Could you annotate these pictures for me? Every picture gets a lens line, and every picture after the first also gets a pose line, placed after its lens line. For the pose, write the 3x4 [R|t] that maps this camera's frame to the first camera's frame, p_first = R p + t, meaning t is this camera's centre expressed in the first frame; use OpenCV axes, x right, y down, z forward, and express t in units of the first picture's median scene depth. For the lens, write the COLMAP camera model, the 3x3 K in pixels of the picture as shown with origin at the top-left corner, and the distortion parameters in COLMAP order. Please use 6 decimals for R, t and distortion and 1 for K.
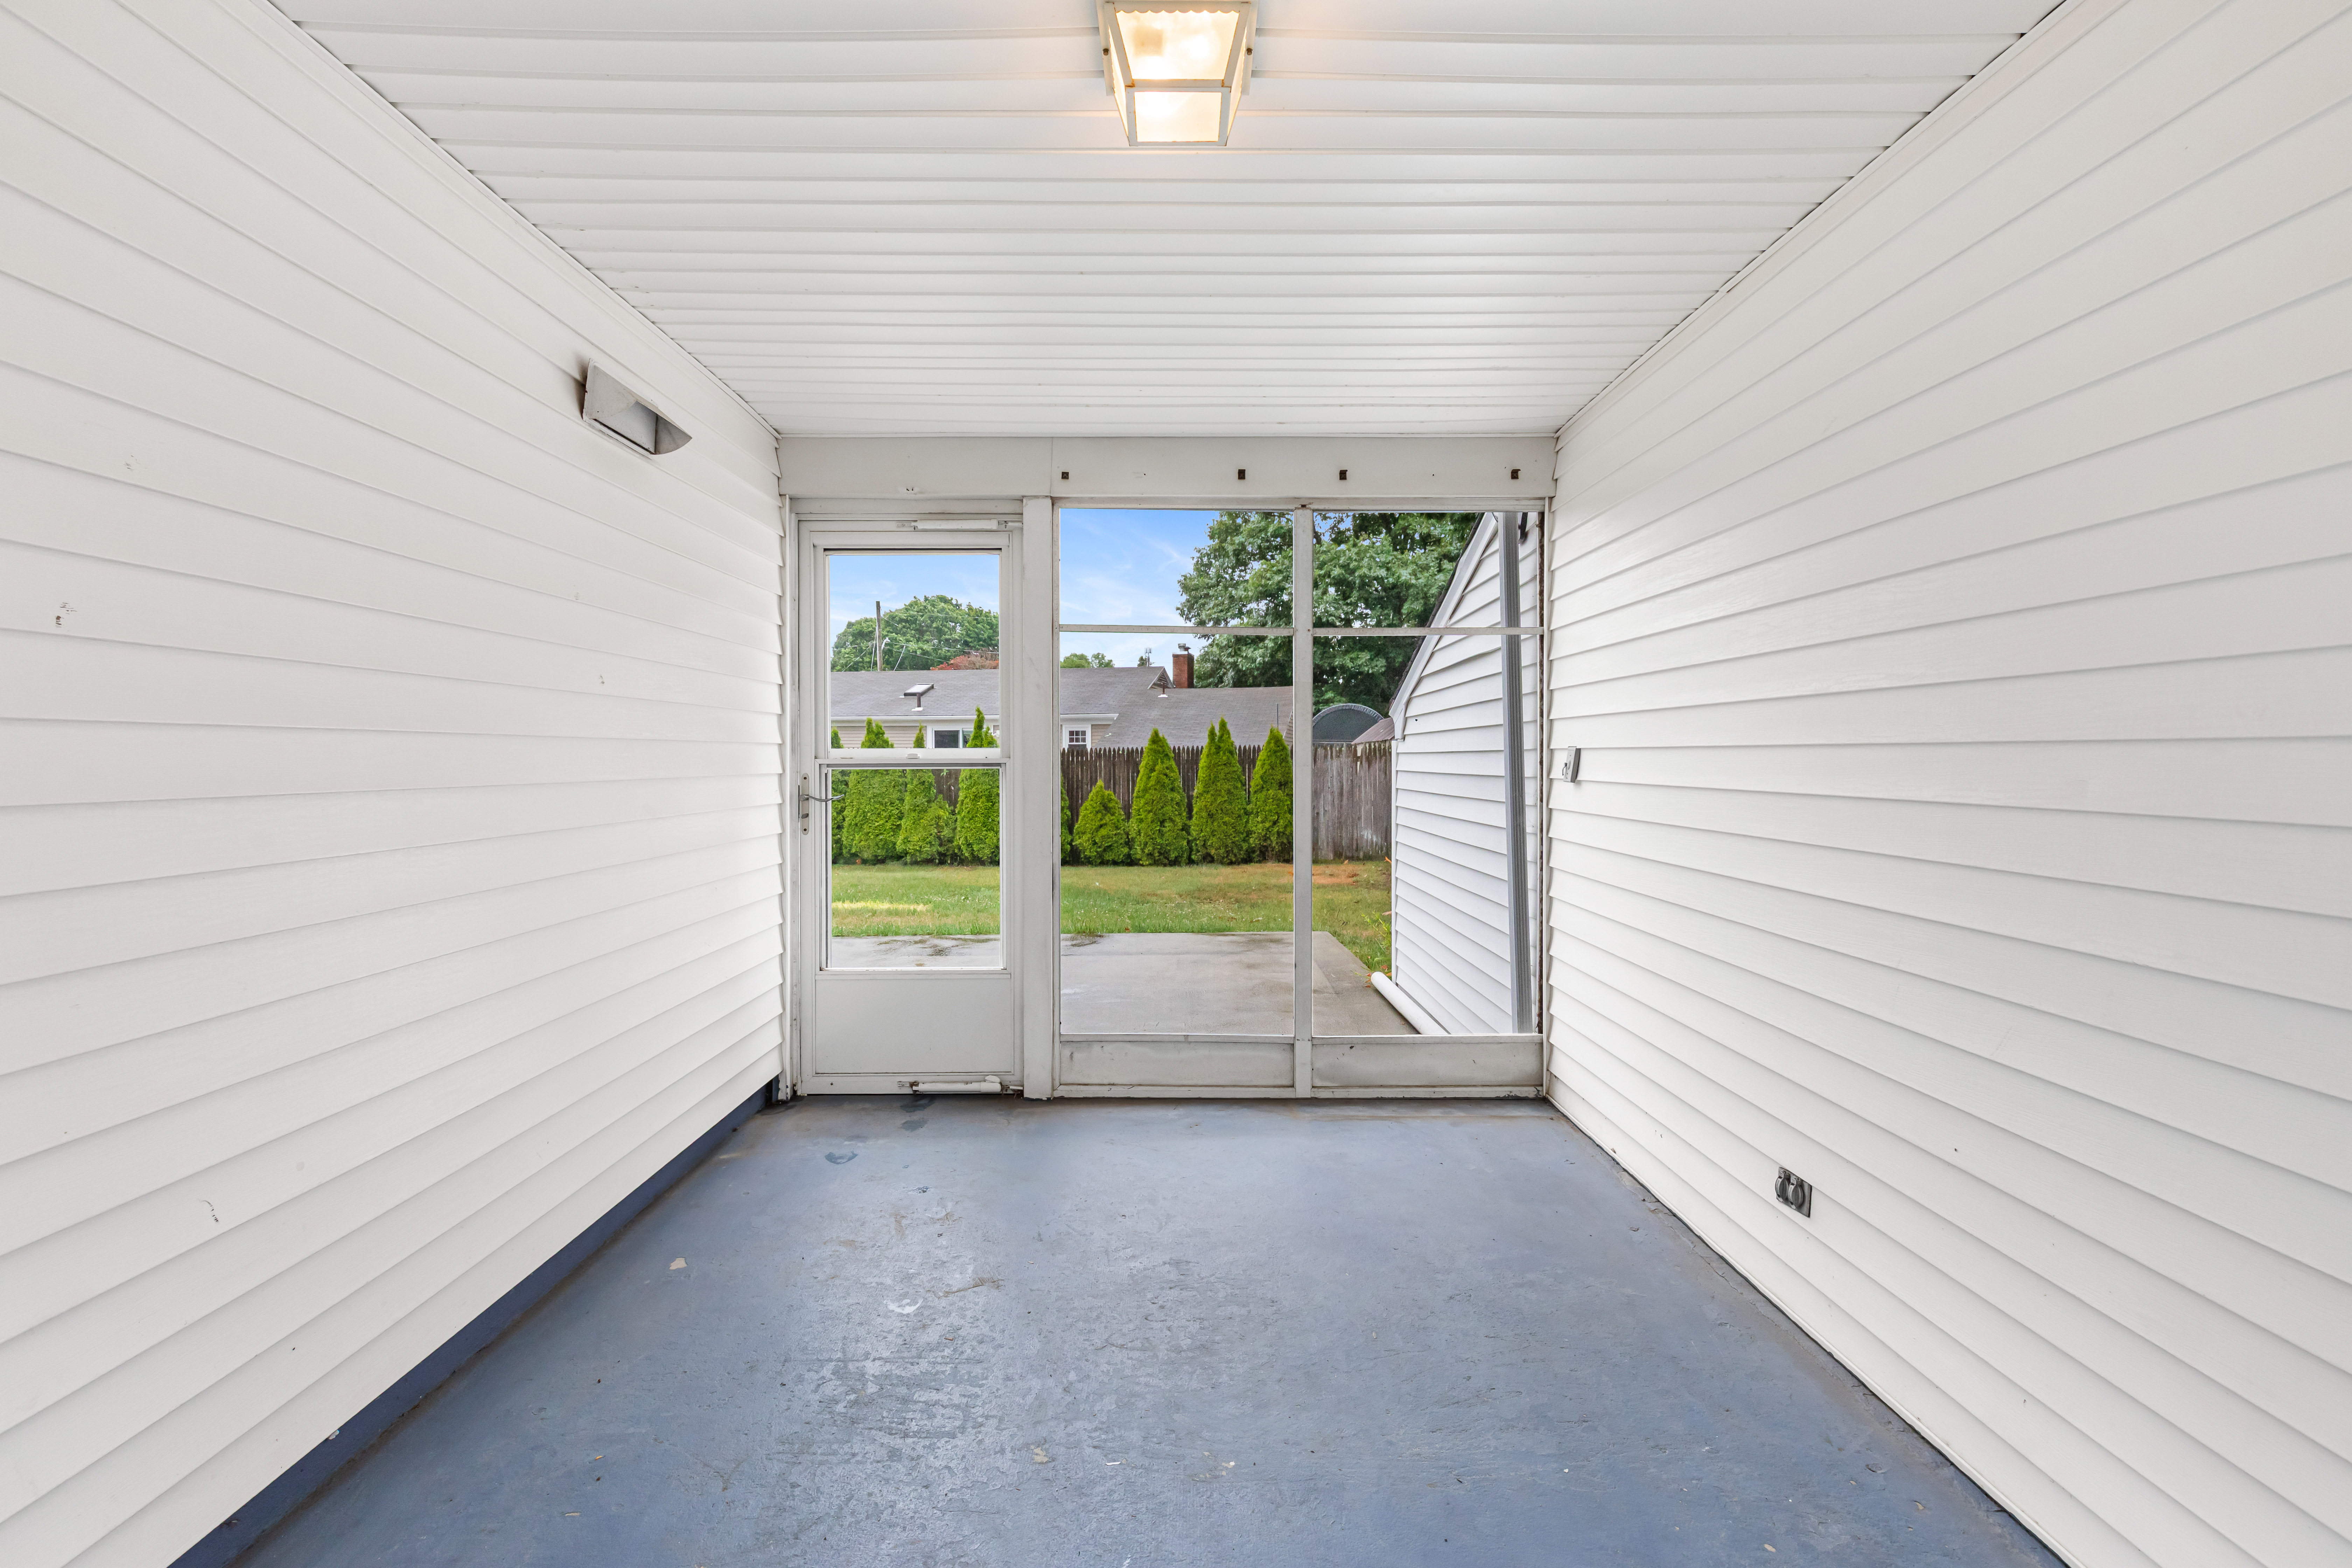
lens RADIAL K [[1070.7, 0, 1185.6], [0, 1070.7, 761.9], [0, 0, 1]] dist [0.009254, -0.002913]
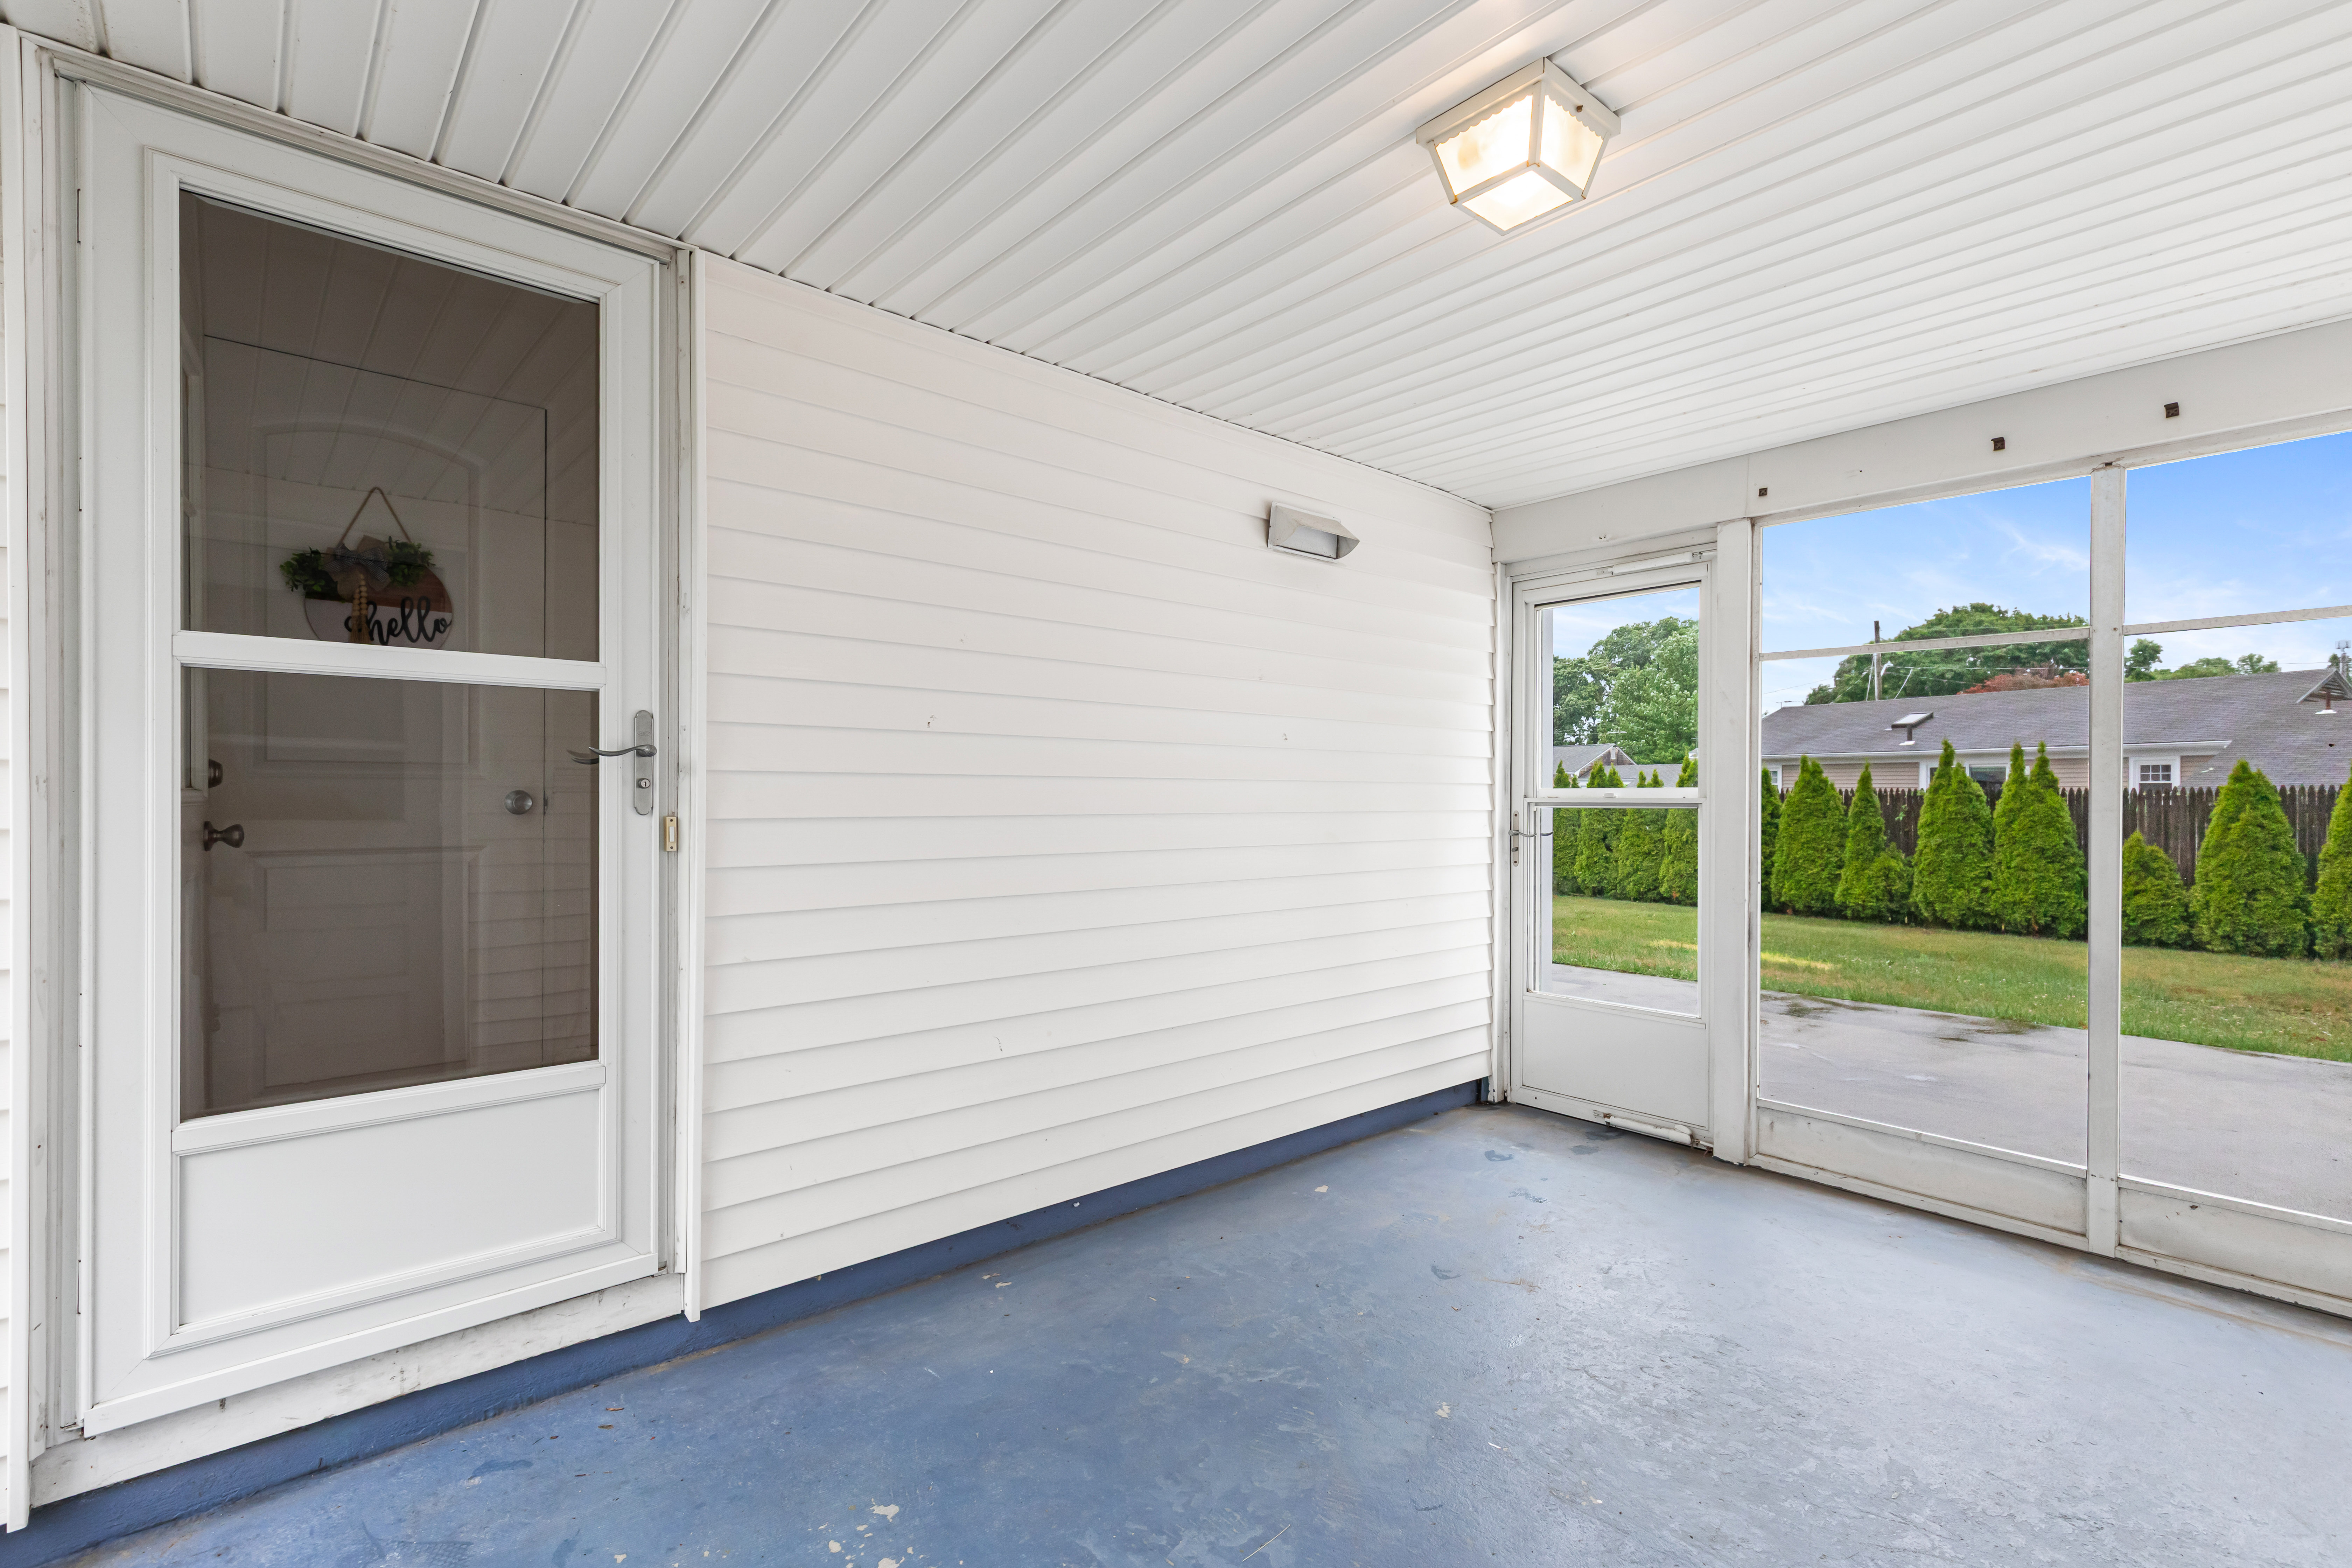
lens RADIAL K [[1070.7, 0, 1188.9], [0, 1070.7, 792.2], [0, 0, 1]] dist [0.009254, -0.002913]
pose [[0.656175, 0.002161, -0.754605, 0.257950], [-0.009345, 0.999942, -0.005262, 0.000481], [0.754550, 0.010505, 0.656158, 0.022145]]
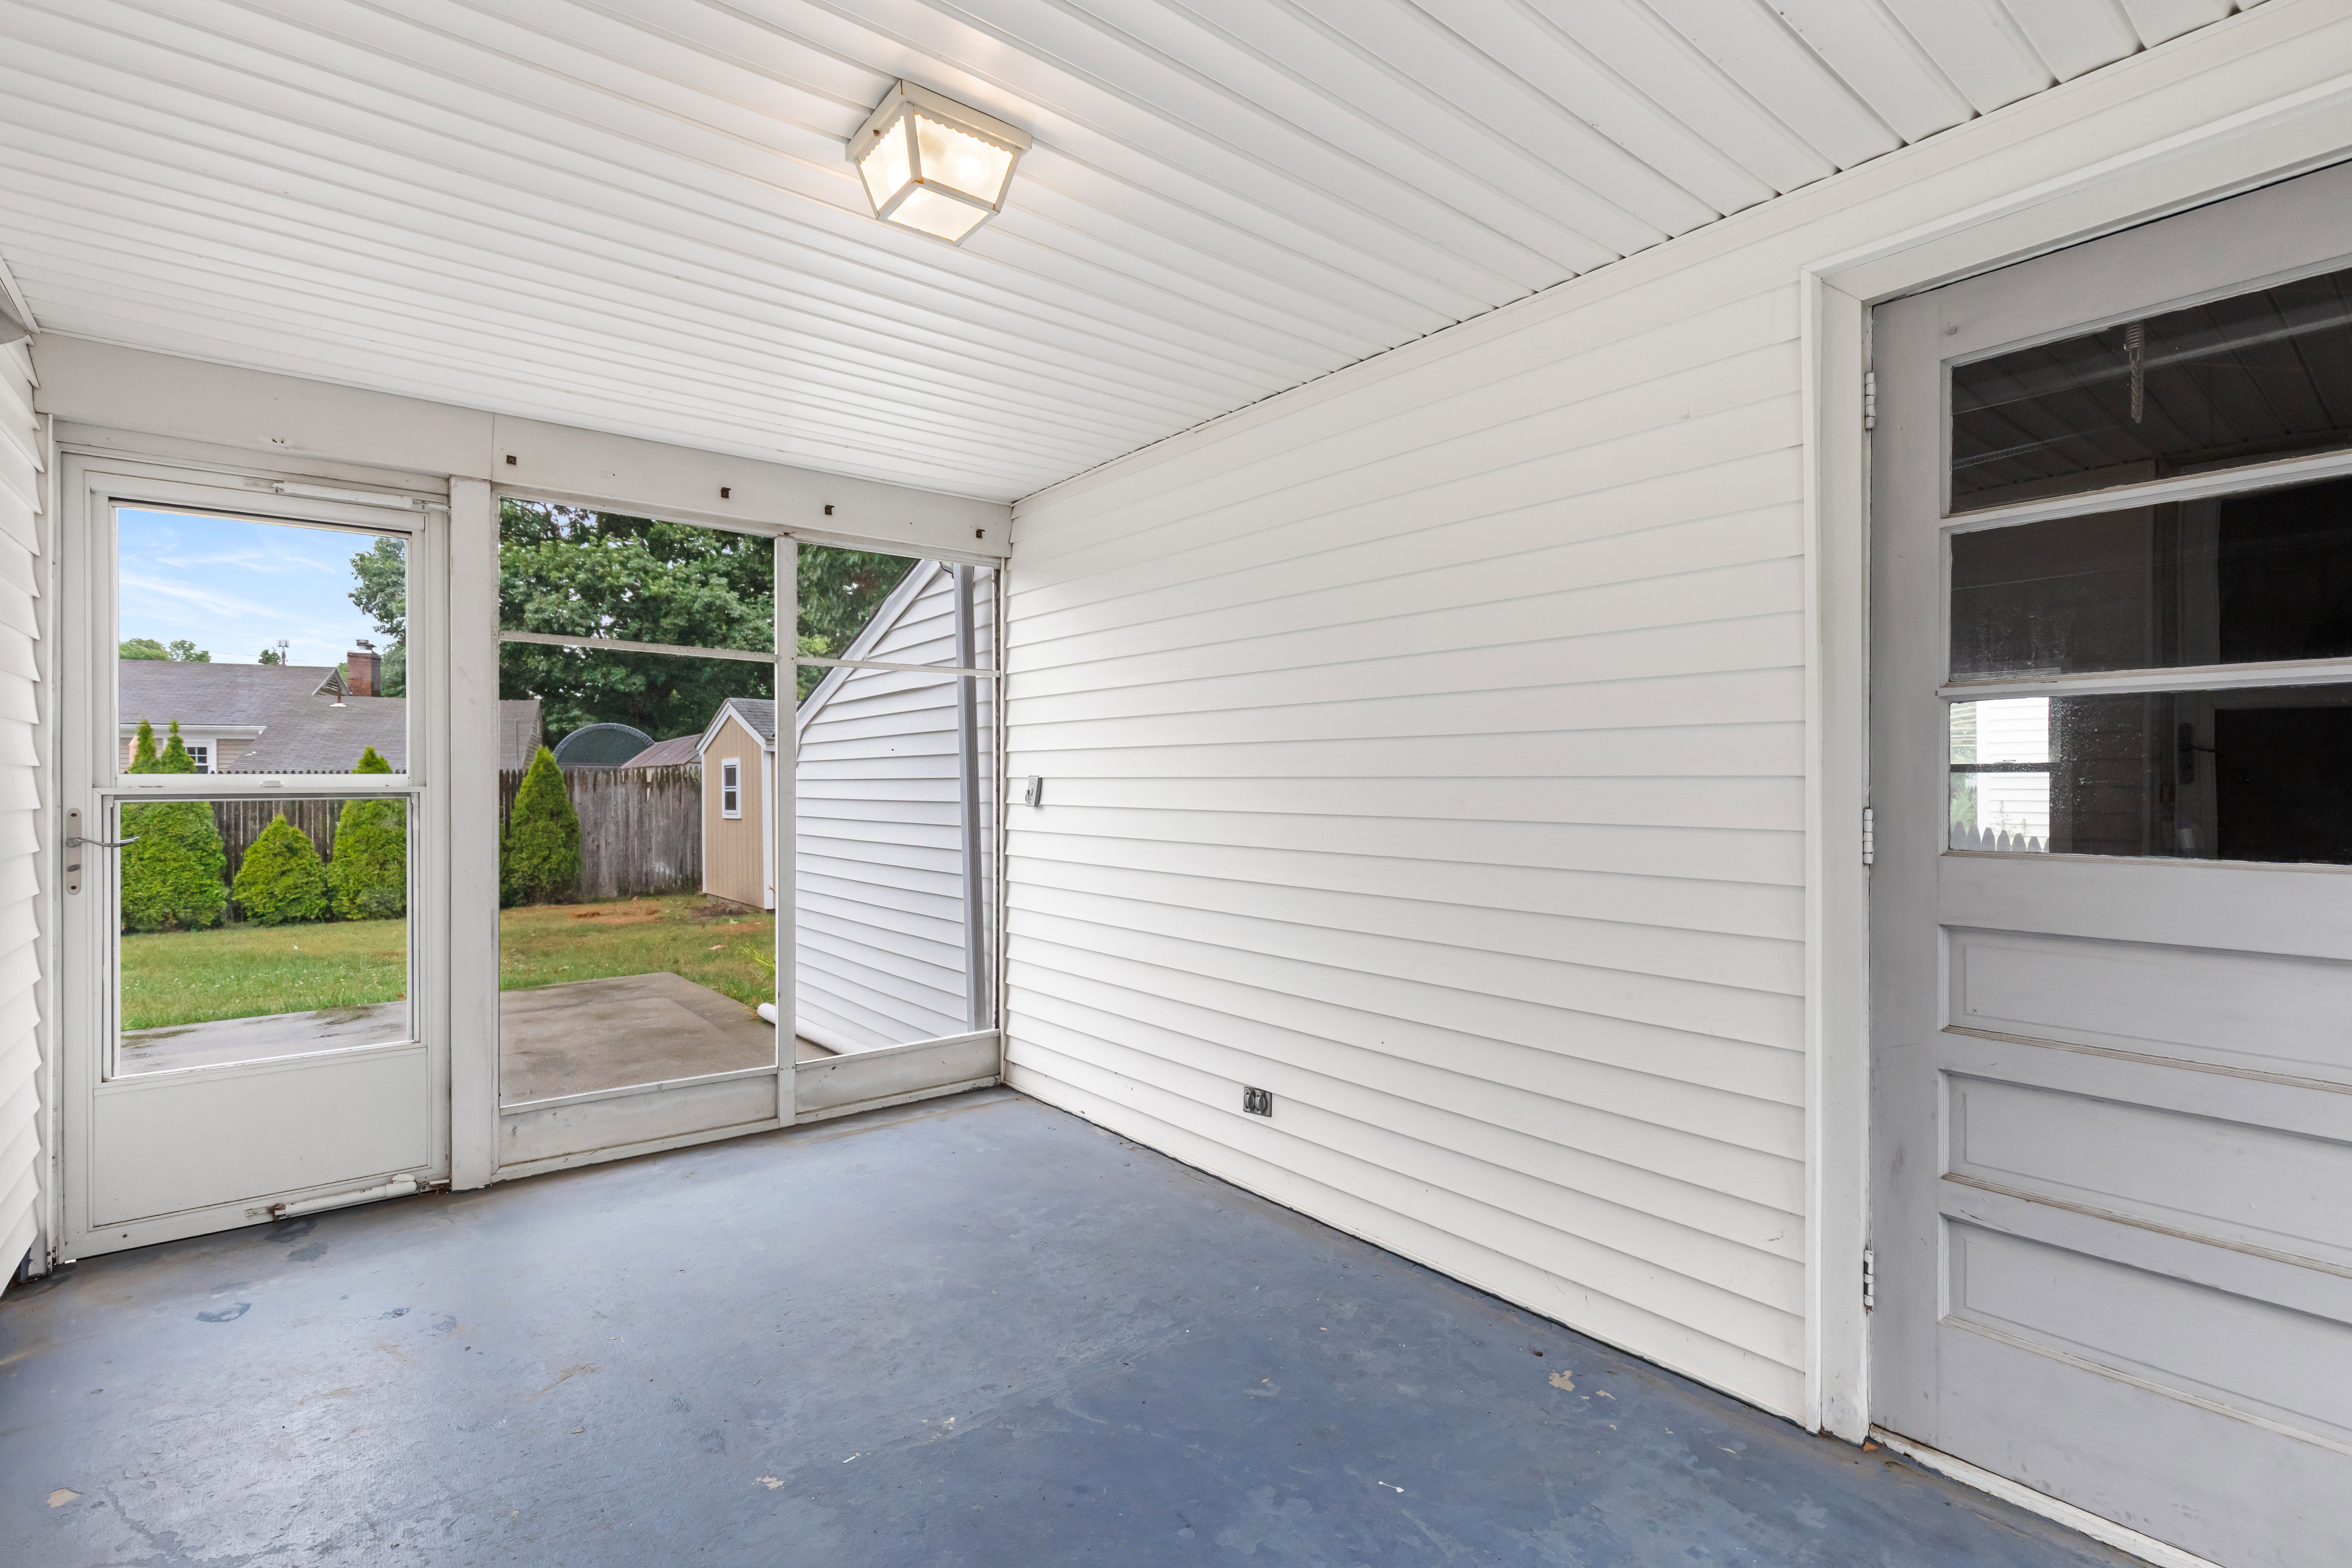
lens RADIAL K [[1070.7, 0, 1174.7], [0, 1070.7, 780.5], [0, 0, 1]] dist [0.009254, -0.002913]
pose [[0.791014, 0.002111, 0.611794, -0.216339], [0.002091, 0.999979, -0.006154, -0.001829], [-0.611794, 0.006147, 0.790993, -0.013683]]
